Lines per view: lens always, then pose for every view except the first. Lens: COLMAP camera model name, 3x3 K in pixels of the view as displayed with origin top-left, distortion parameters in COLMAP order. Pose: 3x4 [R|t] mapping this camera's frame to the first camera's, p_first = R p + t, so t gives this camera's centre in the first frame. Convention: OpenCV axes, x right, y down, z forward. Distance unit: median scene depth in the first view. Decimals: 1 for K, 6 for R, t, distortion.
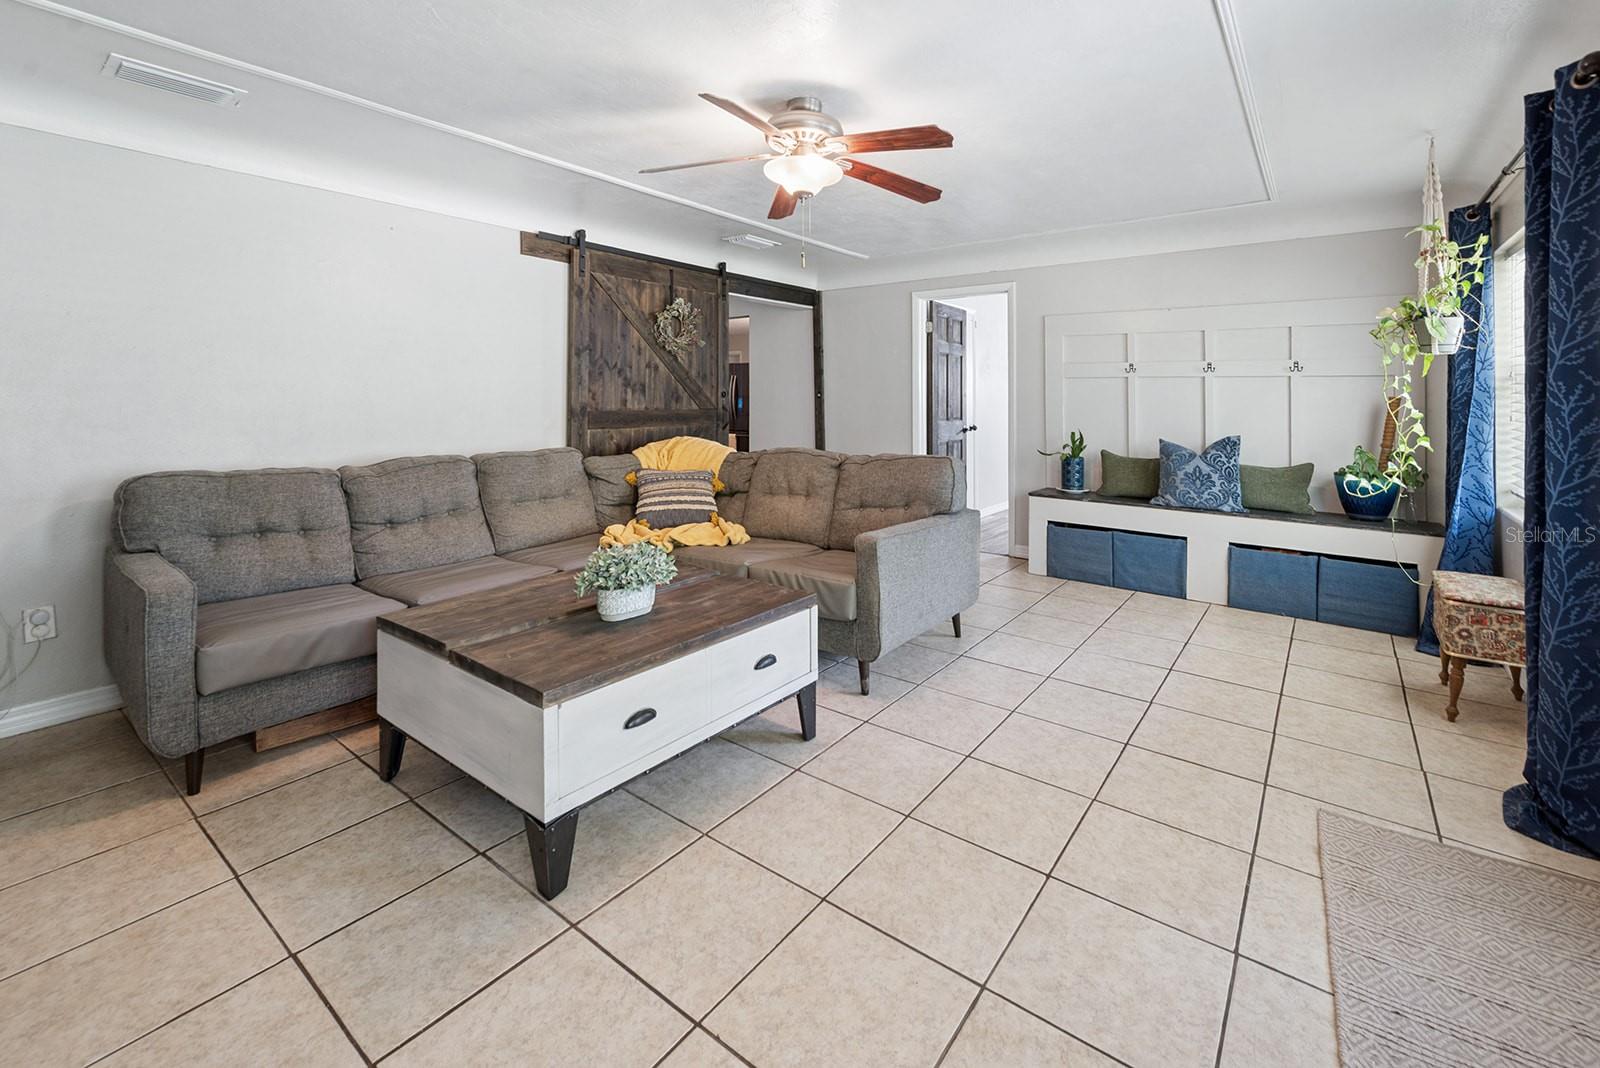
lens RADIAL K [[658.1, 0, 780.7], [0, 658.1, 528.2], [0, 0, 1]] dist [-0.000895, -0.000058]
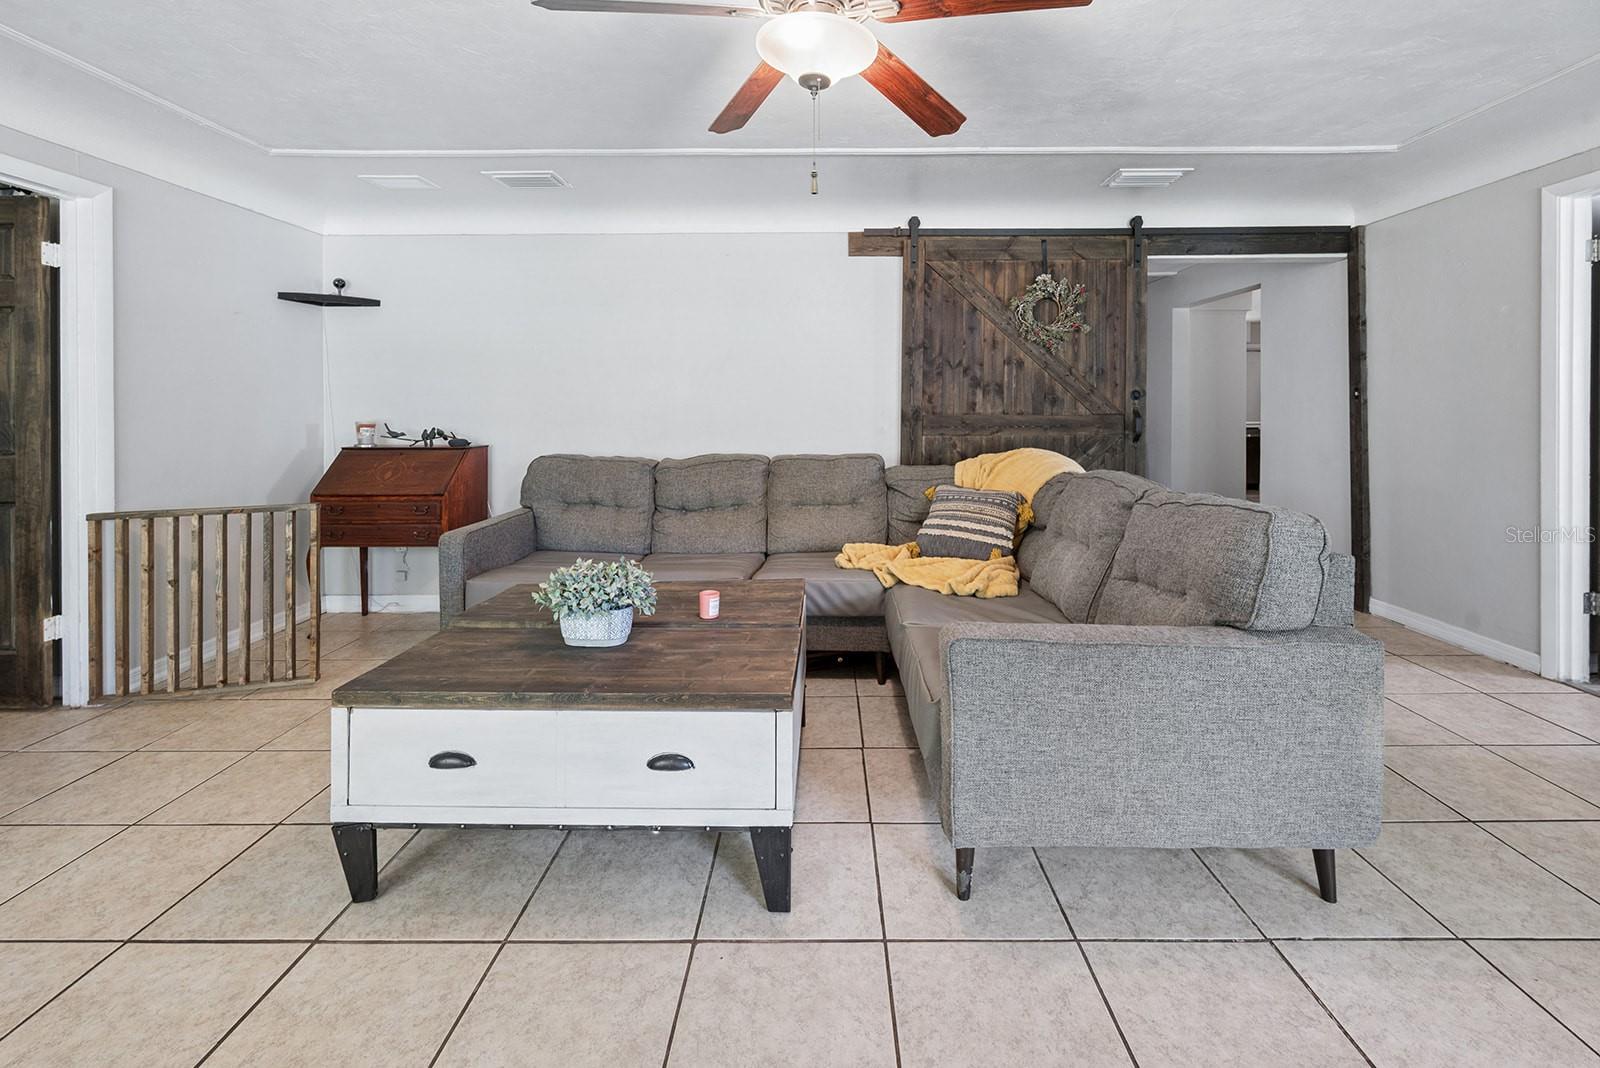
lens RADIAL K [[638.5, 0, 806.5], [0, 638.5, 495.0], [0, 0, 1]] dist [-0.000673, -0.000274]
pose [[0.629545, 0.101318, -0.770329, 0.309800], [-0.144836, 0.989386, 0.011764, -0.060222], [0.763345, 0.104165, 0.637538, 0.350641]]
